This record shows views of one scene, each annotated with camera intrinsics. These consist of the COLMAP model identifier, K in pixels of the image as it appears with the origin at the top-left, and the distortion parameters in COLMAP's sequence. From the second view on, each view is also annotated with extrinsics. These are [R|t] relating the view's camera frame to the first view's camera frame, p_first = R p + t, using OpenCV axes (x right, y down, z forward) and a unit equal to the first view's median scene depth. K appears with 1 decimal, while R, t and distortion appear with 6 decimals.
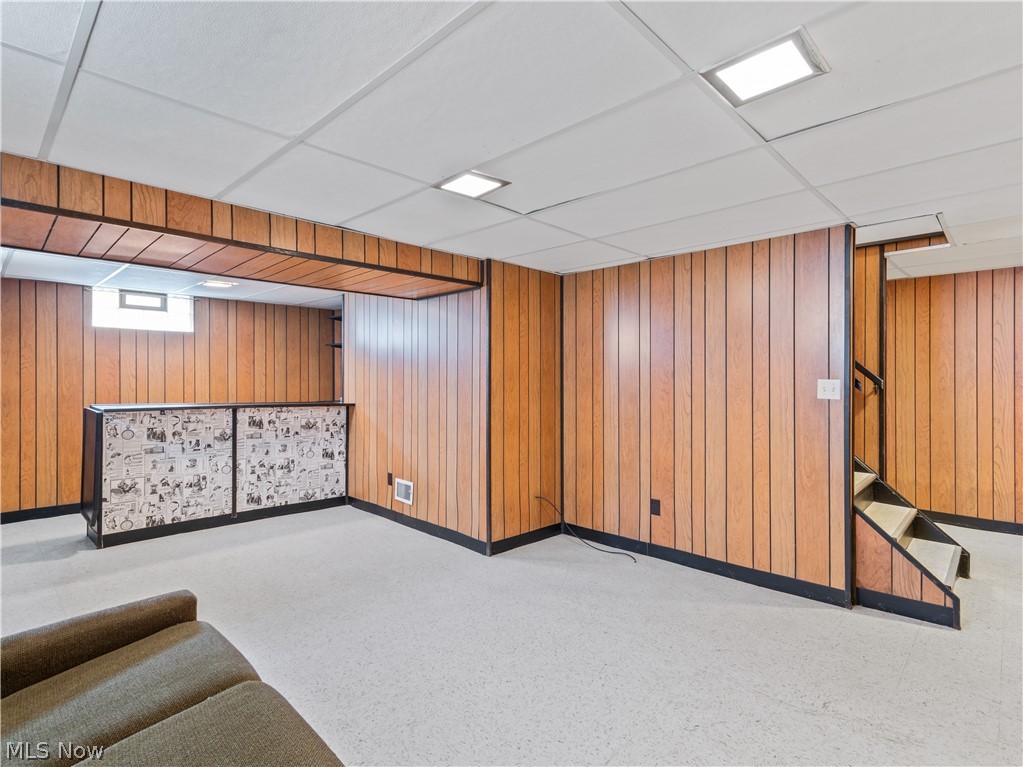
lens RADIAL K [[509.1, 0, 519.2], [0, 509.1, 380.4], [0, 0, 1]] dist [0.012404, 0.000953]
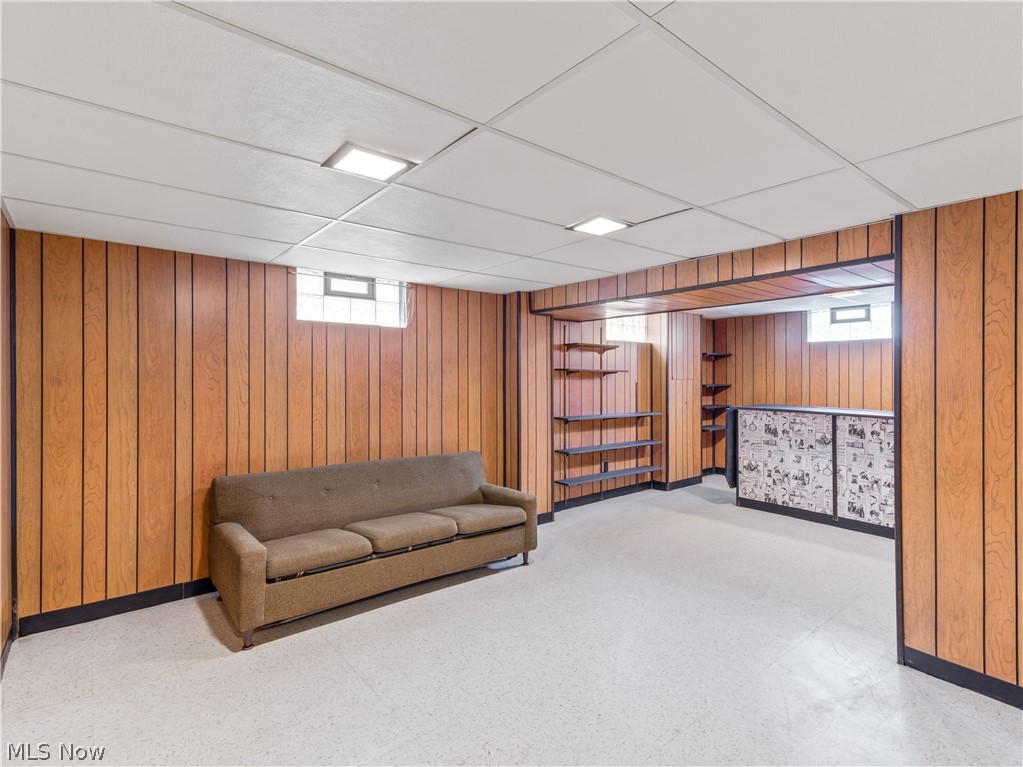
lens RADIAL K [[509.1, 0, 518.2], [0, 509.1, 379.2], [0, 0, 1]] dist [0.012404, 0.000953]
pose [[-0.112256, 0.005828, -0.993662, 0.558196], [-0.002925, 0.999977, 0.006196, -0.022664], [0.993675, 0.003602, -0.112237, 0.491744]]
